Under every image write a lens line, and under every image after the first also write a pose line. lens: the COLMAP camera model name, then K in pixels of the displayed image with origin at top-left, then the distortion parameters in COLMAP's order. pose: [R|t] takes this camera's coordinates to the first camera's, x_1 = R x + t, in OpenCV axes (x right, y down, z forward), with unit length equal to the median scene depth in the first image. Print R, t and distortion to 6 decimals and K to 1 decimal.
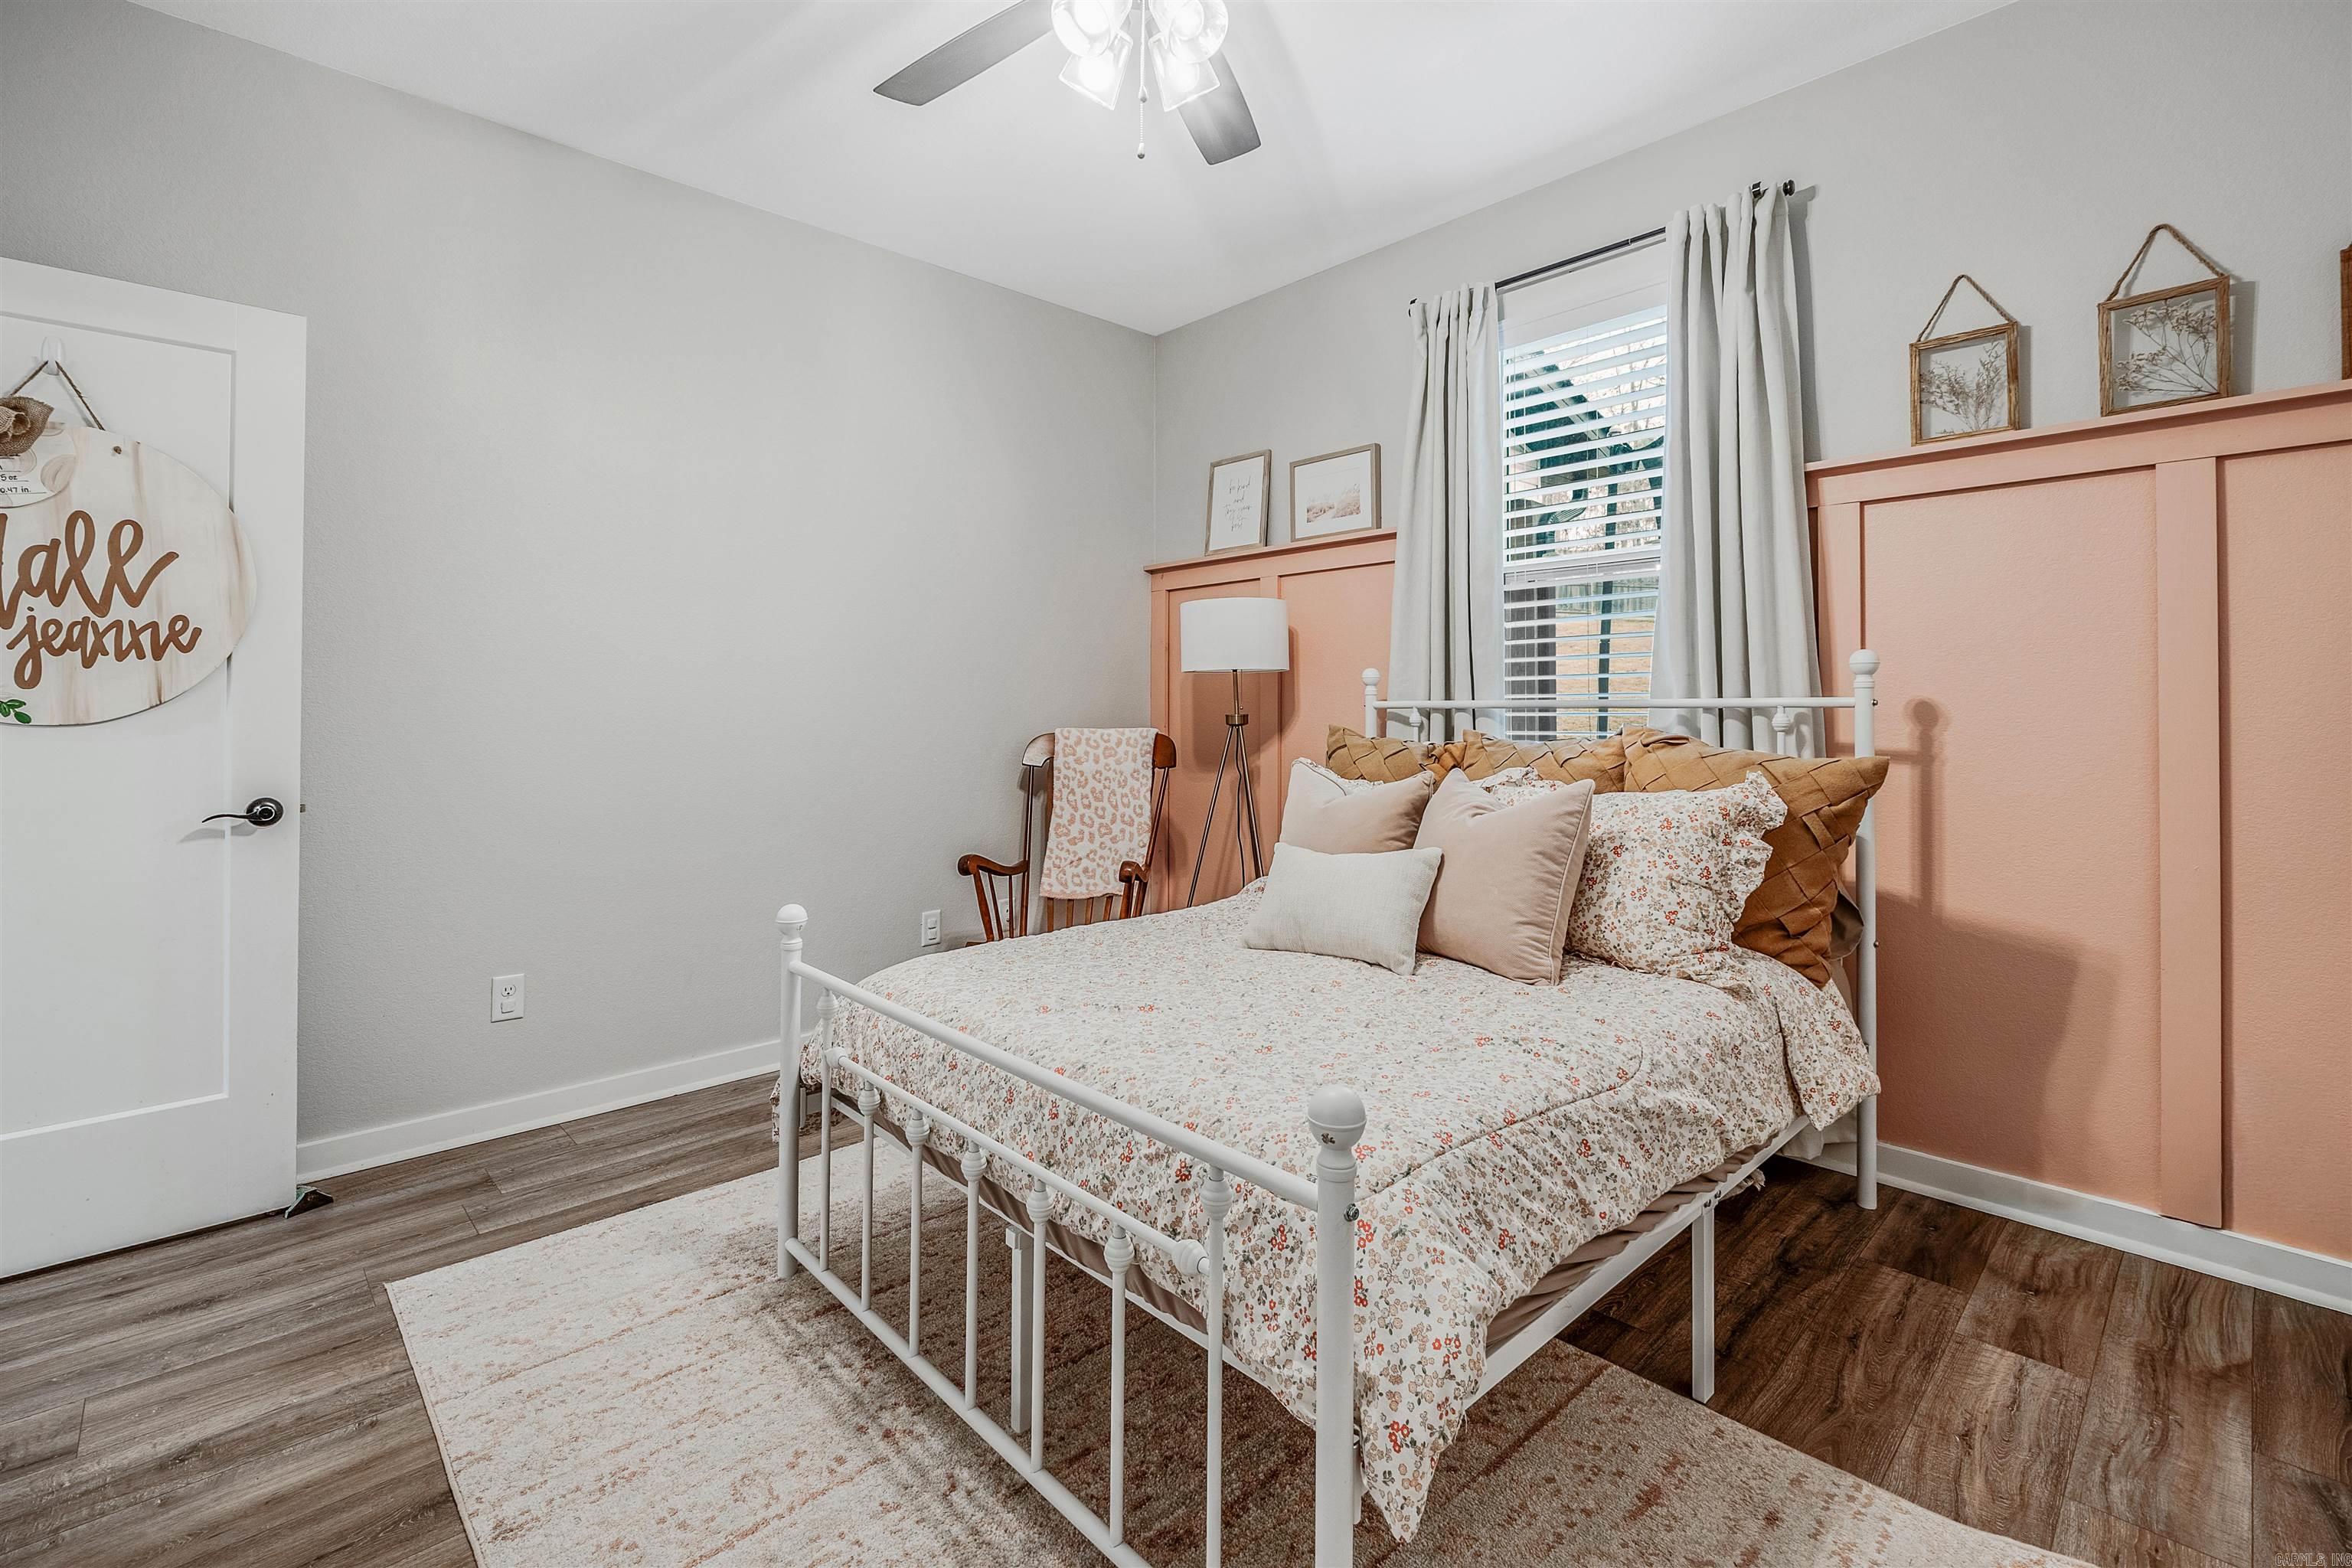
lens RADIAL K [[1019.5, 0, 1174.9], [0, 1019.5, 698.9], [0, 0, 1]] dist [-0.001797, -0.000089]
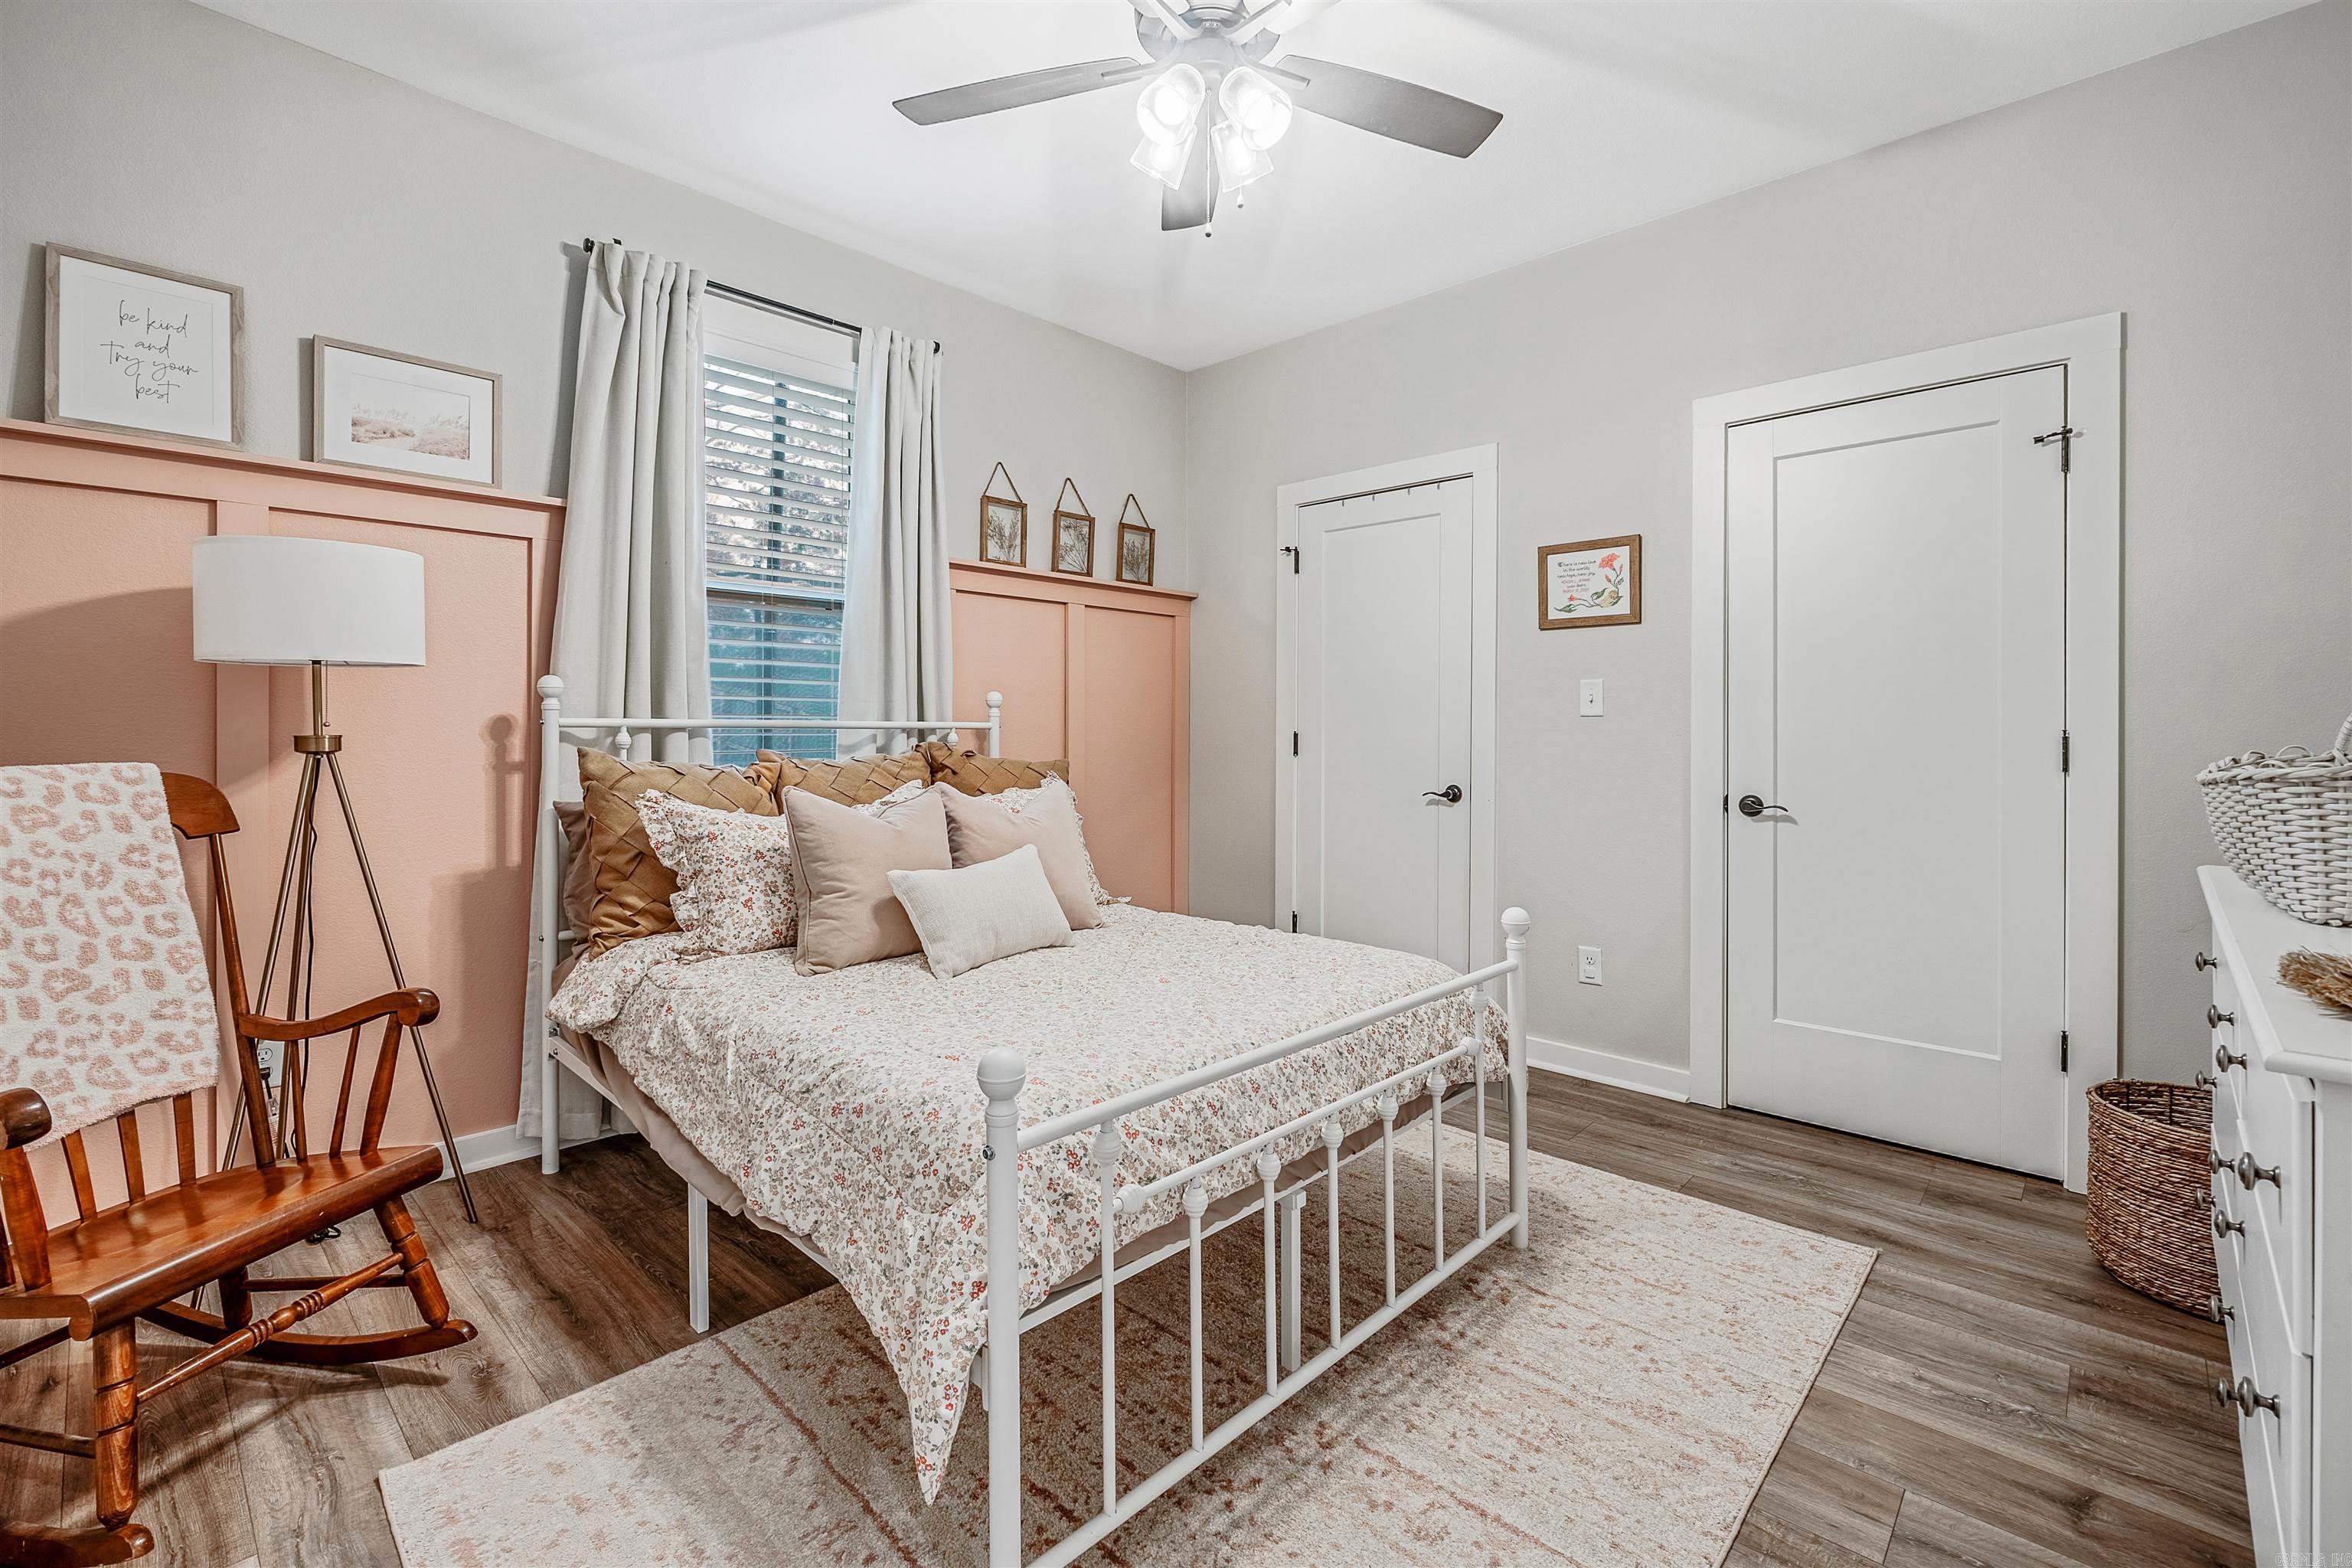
lens RADIAL K [[1030.4, 0, 1175.4], [0, 1030.4, 730.2], [0, 0, 1]] dist [-0.006562, -0.000360]
pose [[-0.057765, 0.002760, 0.998326, -0.989106], [-0.014871, 0.999883, -0.003624, 0.012372], [-0.998219, -0.015056, -0.057717, 0.913443]]
